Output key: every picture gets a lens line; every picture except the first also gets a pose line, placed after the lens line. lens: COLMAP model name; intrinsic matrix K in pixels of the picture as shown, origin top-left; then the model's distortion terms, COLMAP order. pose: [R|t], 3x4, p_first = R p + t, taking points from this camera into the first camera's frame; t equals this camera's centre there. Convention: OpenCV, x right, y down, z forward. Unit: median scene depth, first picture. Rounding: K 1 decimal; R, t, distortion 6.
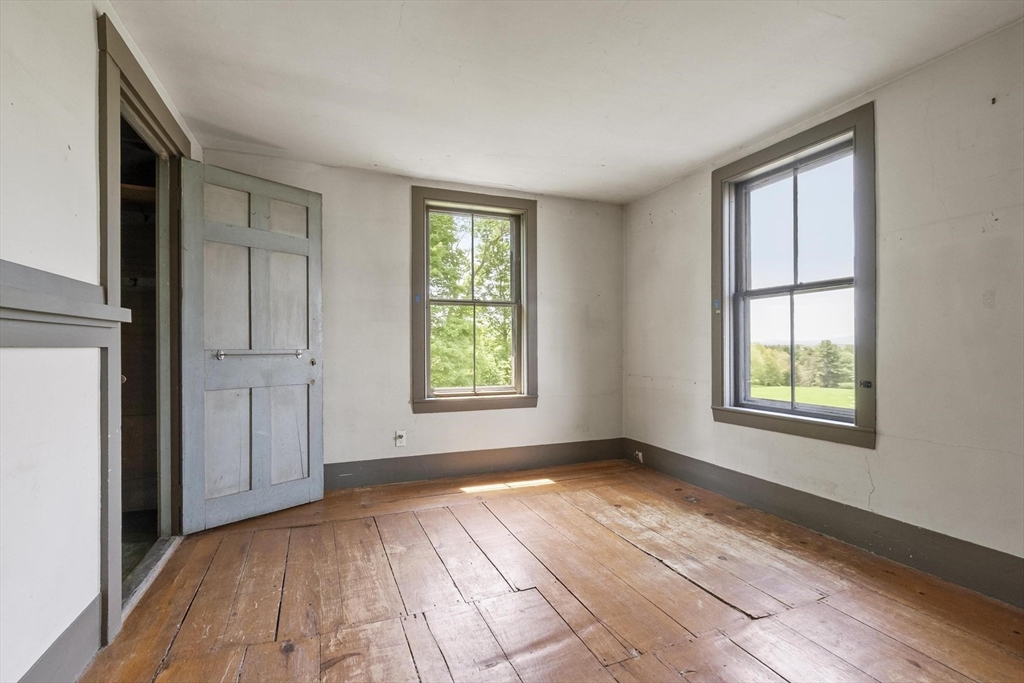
lens RADIAL K [[480.2, 0, 521.8], [0, 480.2, 342.5], [0, 0, 1]] dist [-0.001545, 0.001188]
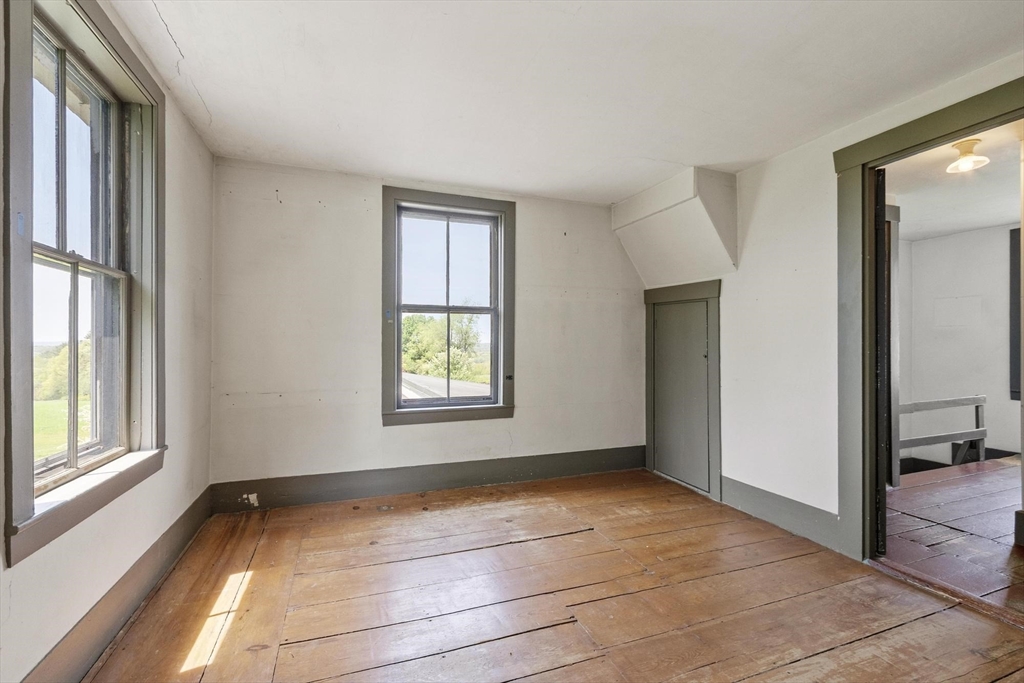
lens RADIAL K [[446.4, 0, 520.6], [0, 446.4, 345.8], [0, 0, 1]] dist [-0.006852, 0.001533]
pose [[0.024114, 0.007700, 0.999680, -0.630904], [-0.005299, 0.999957, -0.007574, -0.005403], [-0.999695, -0.005115, 0.024154, 0.775927]]
